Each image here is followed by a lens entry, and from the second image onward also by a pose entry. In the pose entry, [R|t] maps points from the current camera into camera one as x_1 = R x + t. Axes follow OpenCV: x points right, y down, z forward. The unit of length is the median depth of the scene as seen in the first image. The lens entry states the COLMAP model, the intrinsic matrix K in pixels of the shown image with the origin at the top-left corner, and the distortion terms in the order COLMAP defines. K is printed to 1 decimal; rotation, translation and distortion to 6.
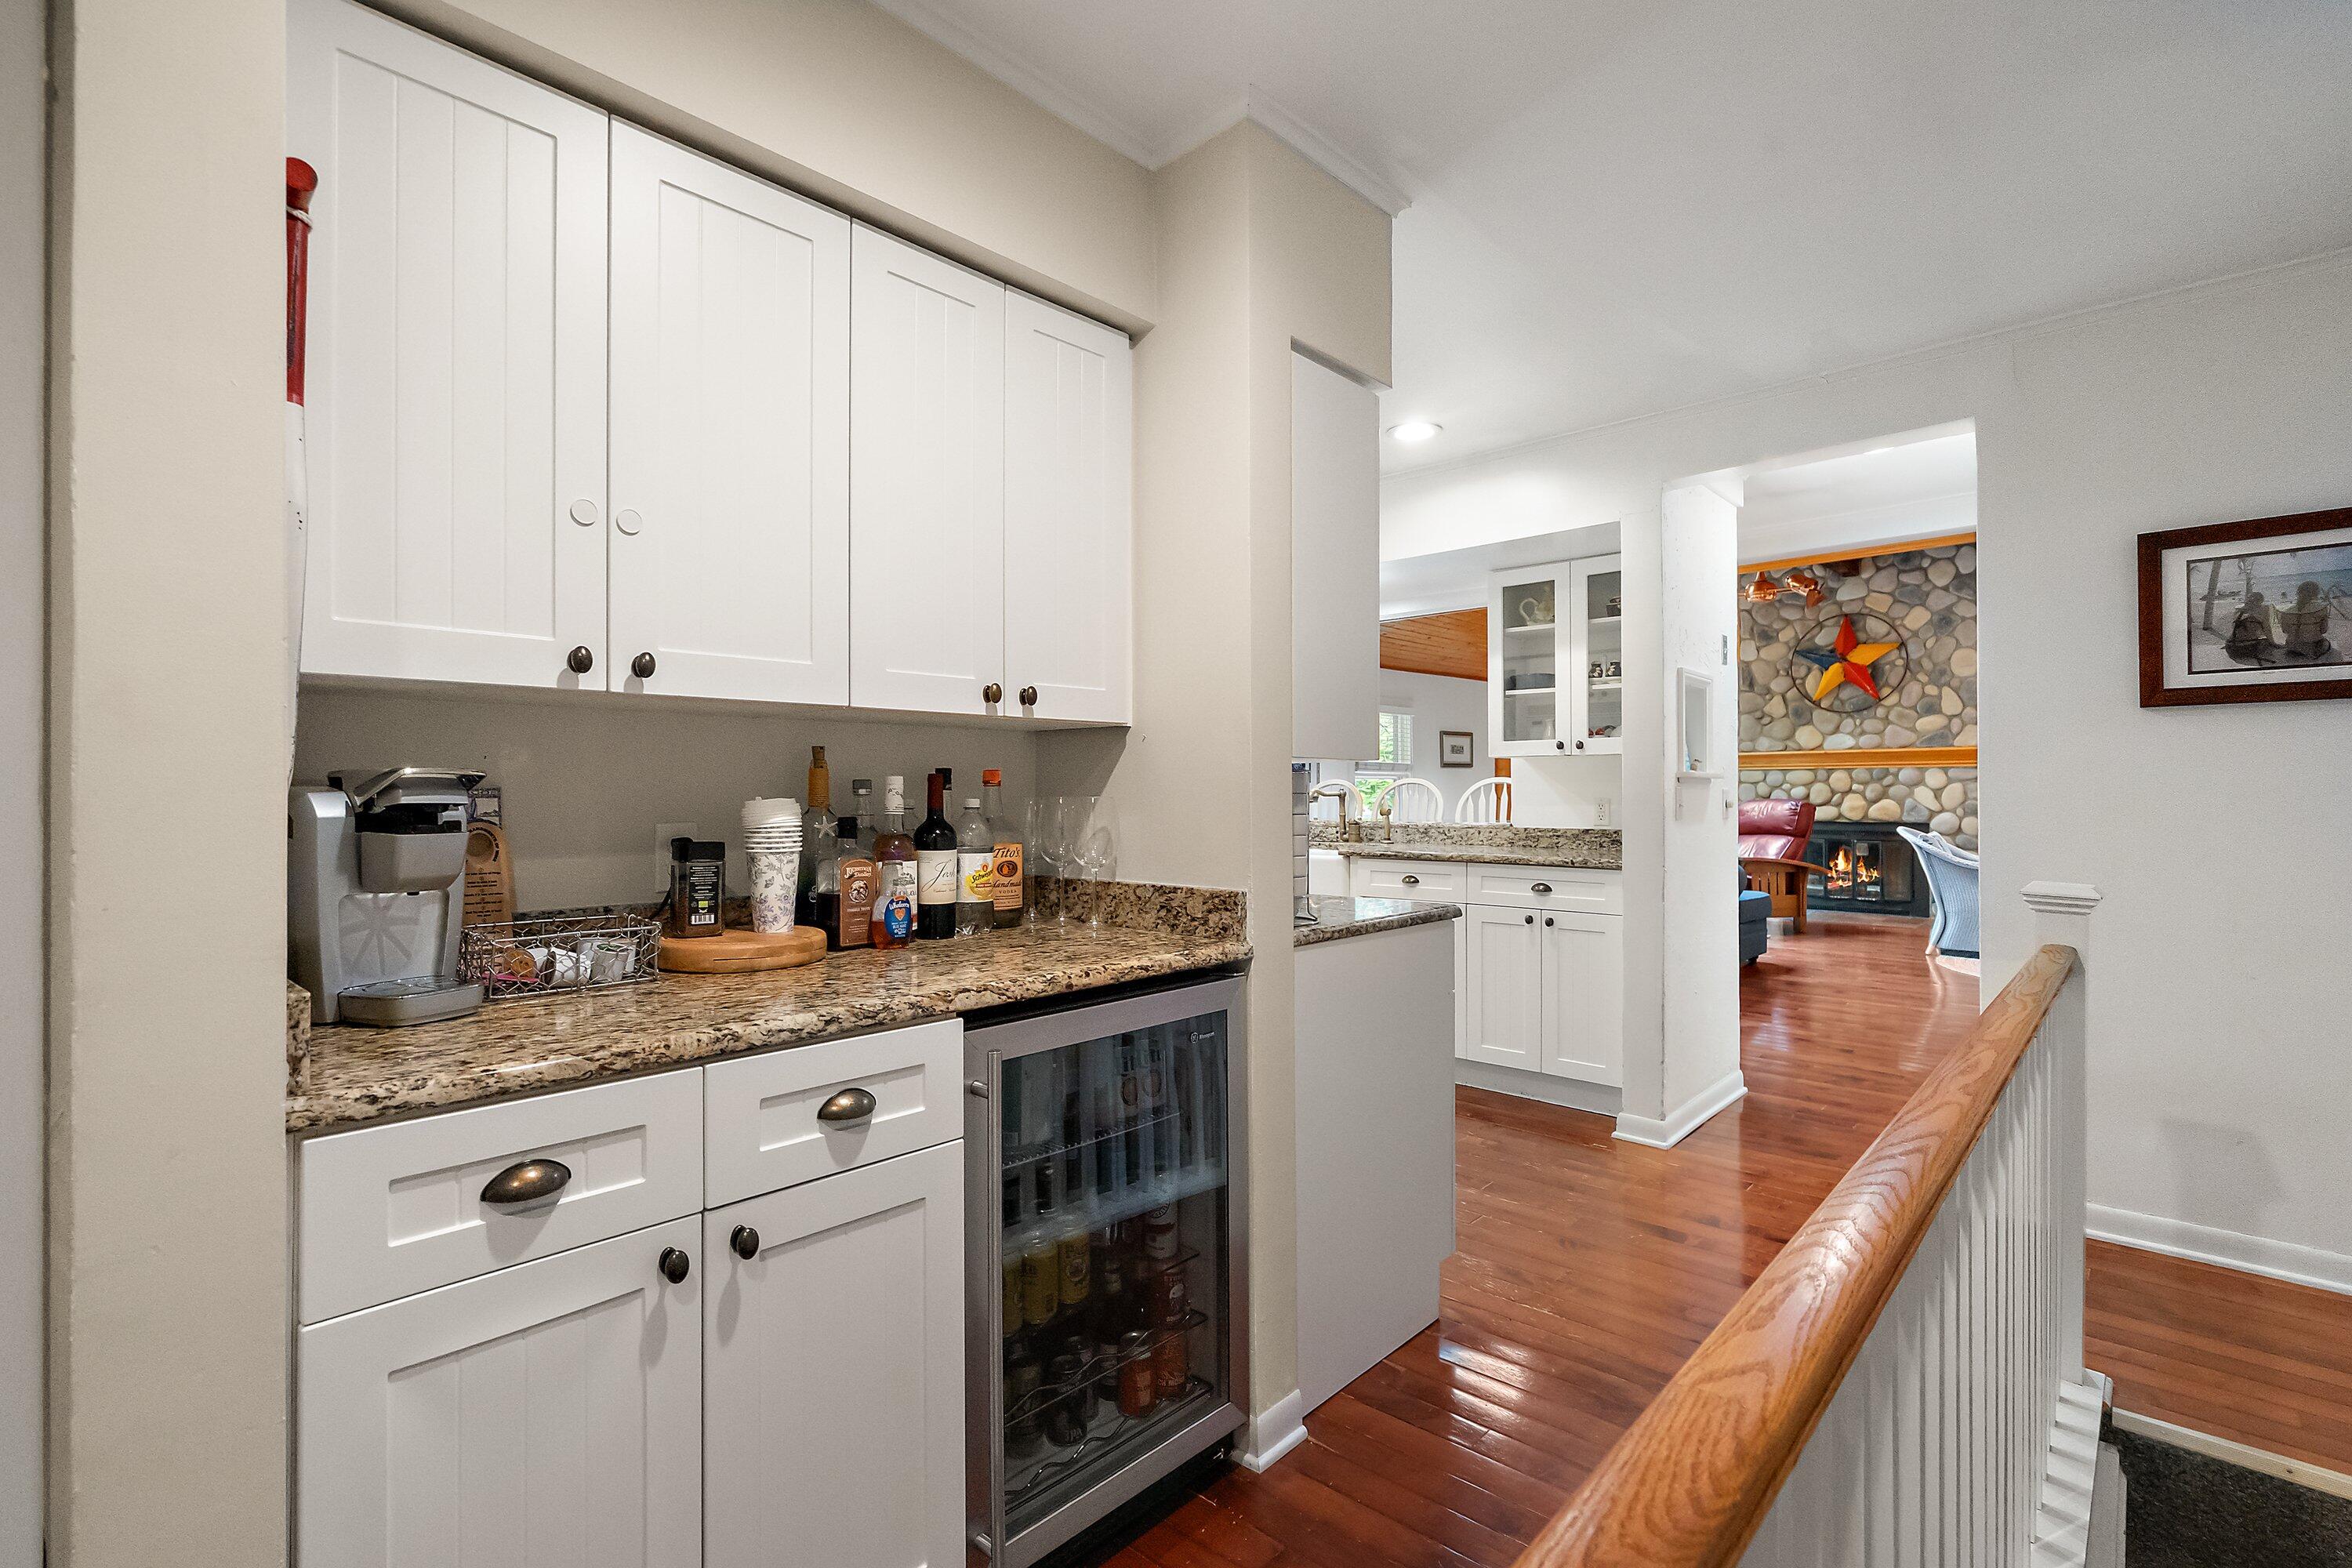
lens RADIAL K [[1085.6, 0, 1180.3], [0, 1085.6, 782.9], [0, 0, 1]] dist [-0.000334, 0.000466]
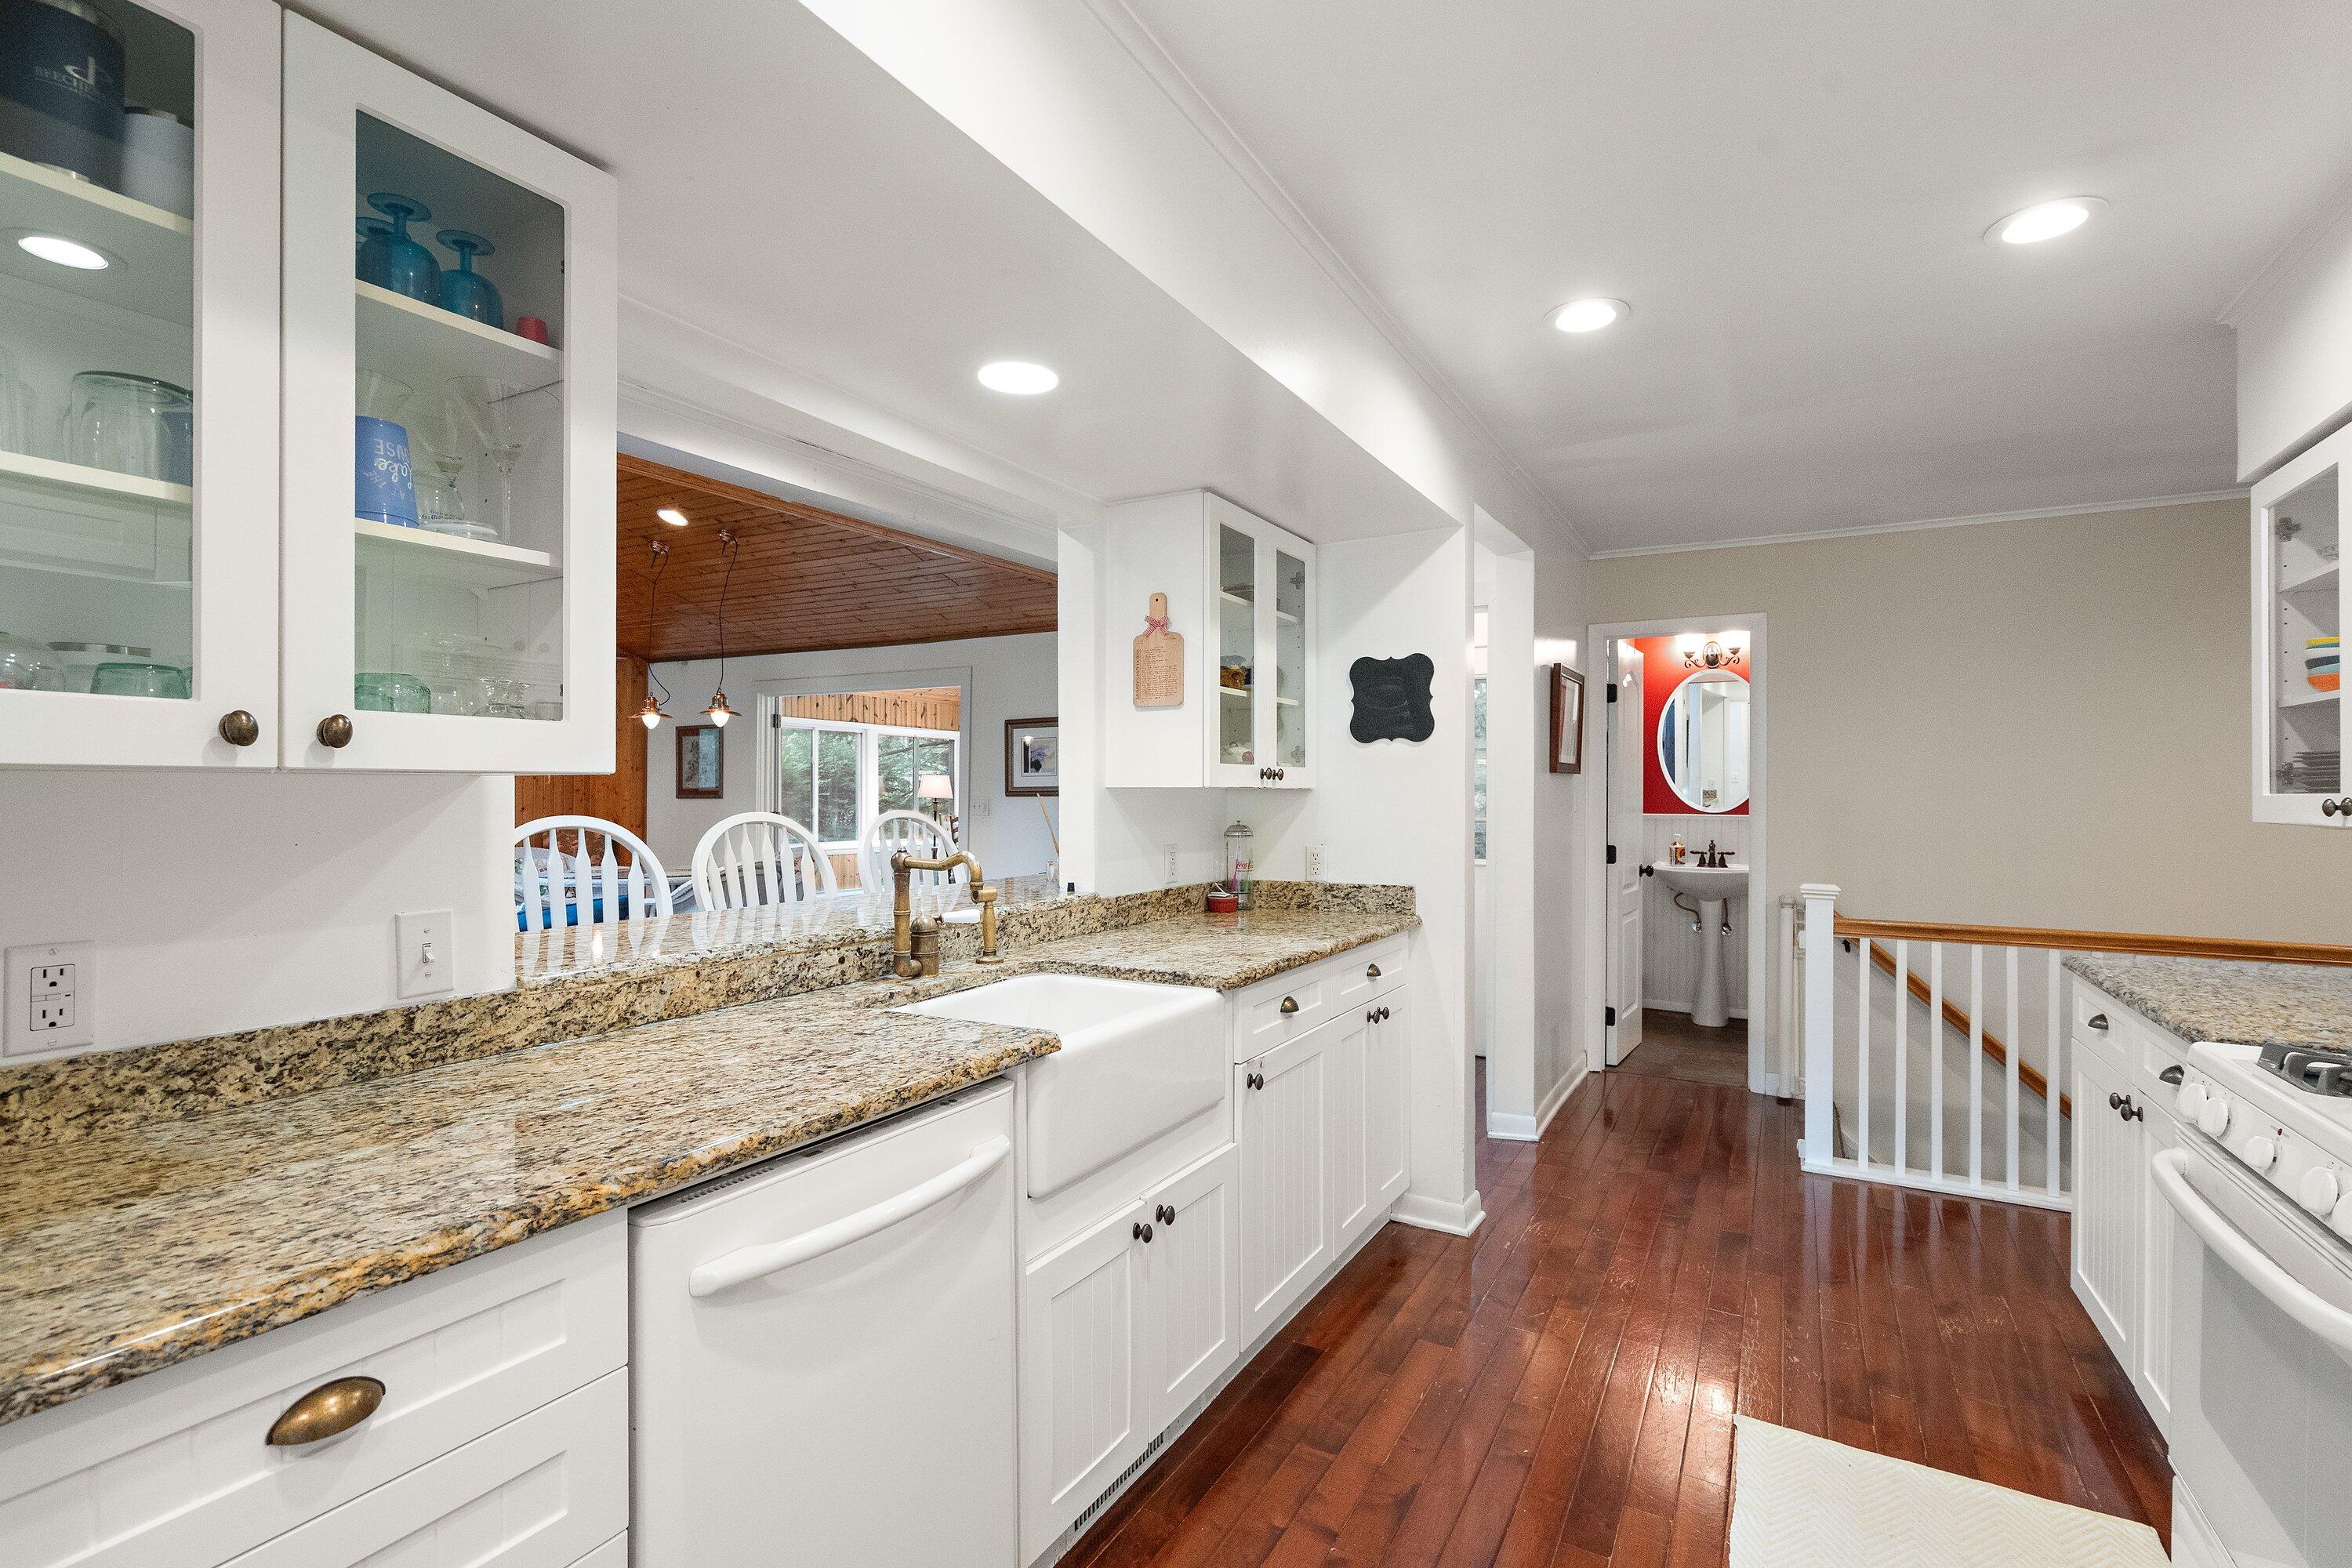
lens RADIAL K [[1087.6, 0, 1172.6], [0, 1087.6, 779.3], [0, 0, 1]] dist [-0.003199, -0.000482]
pose [[-0.216566, 0.013465, 0.976175, -0.148116], [-0.008680, 0.999839, -0.015717, -0.008322], [-0.976229, -0.011877, -0.216414, 0.534186]]
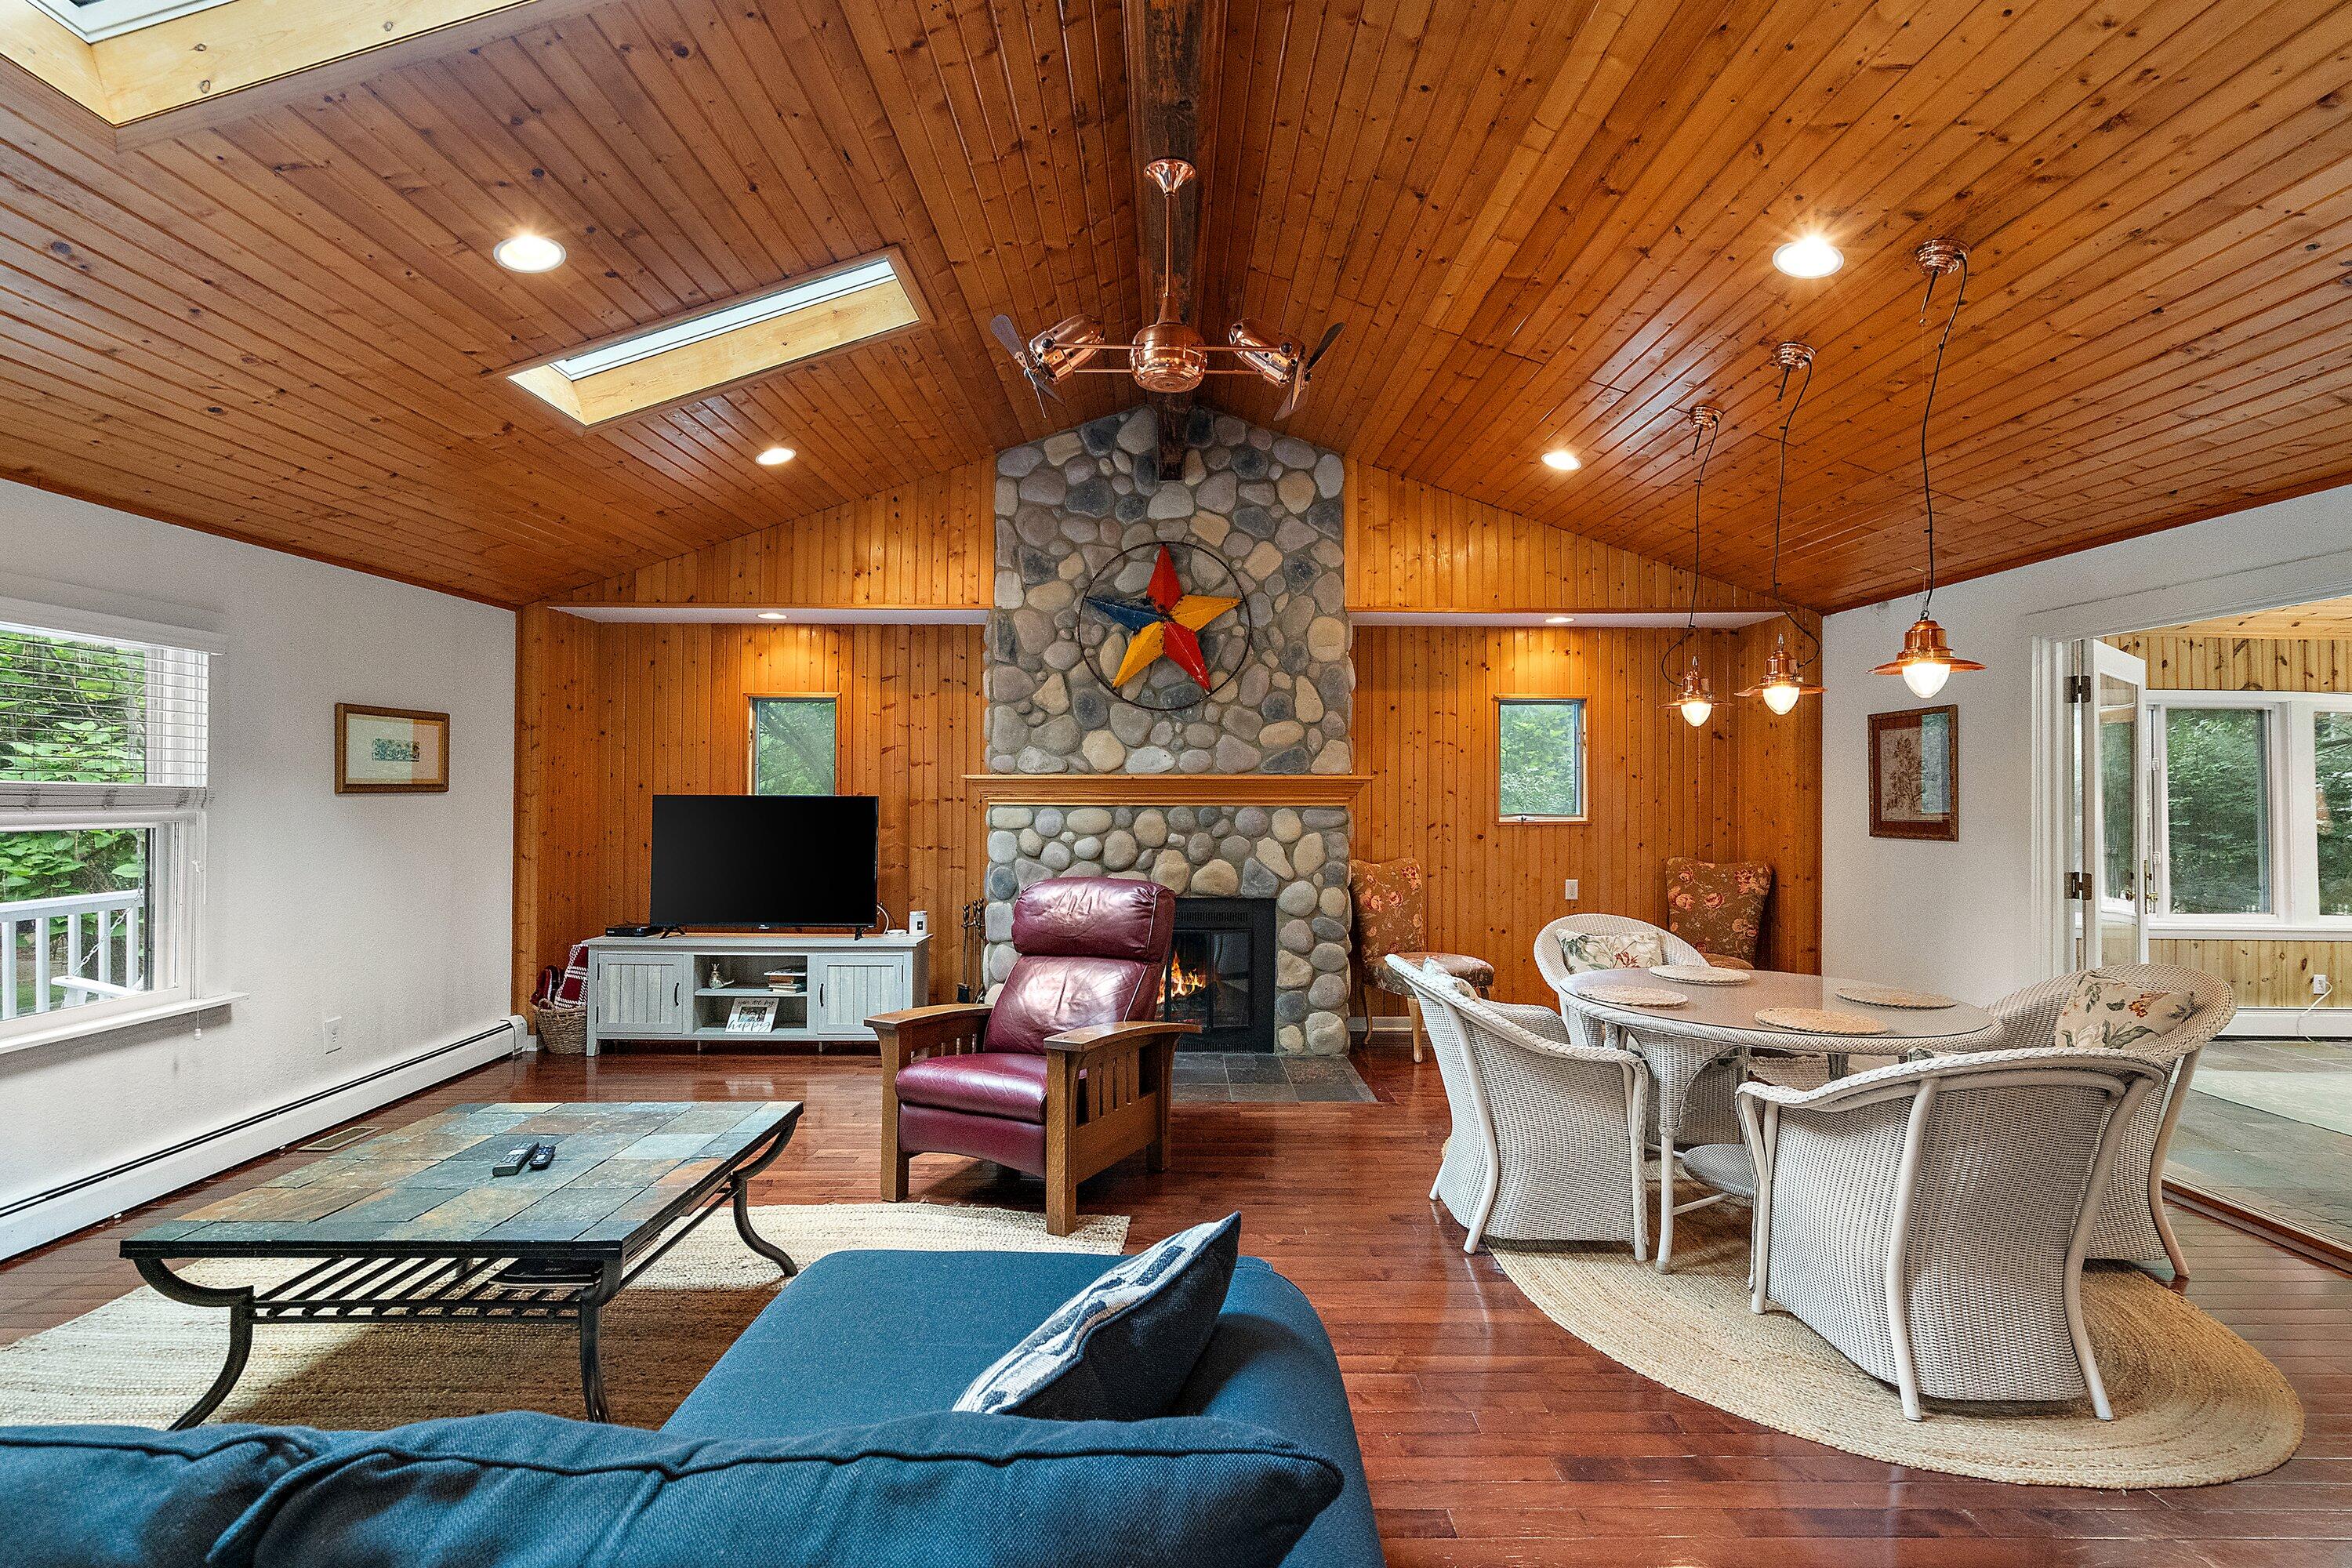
lens RADIAL K [[1078.9, 0, 1180.2], [0, 1078.9, 778.1], [0, 0, 1]] dist [-0.002249, 0.000643]
pose [[0.731111, 0.016319, 0.682063, 0.233874], [-0.011062, 0.999866, -0.012066, -0.022287], [-0.682169, 0.001277, 0.731193, 0.589064]]
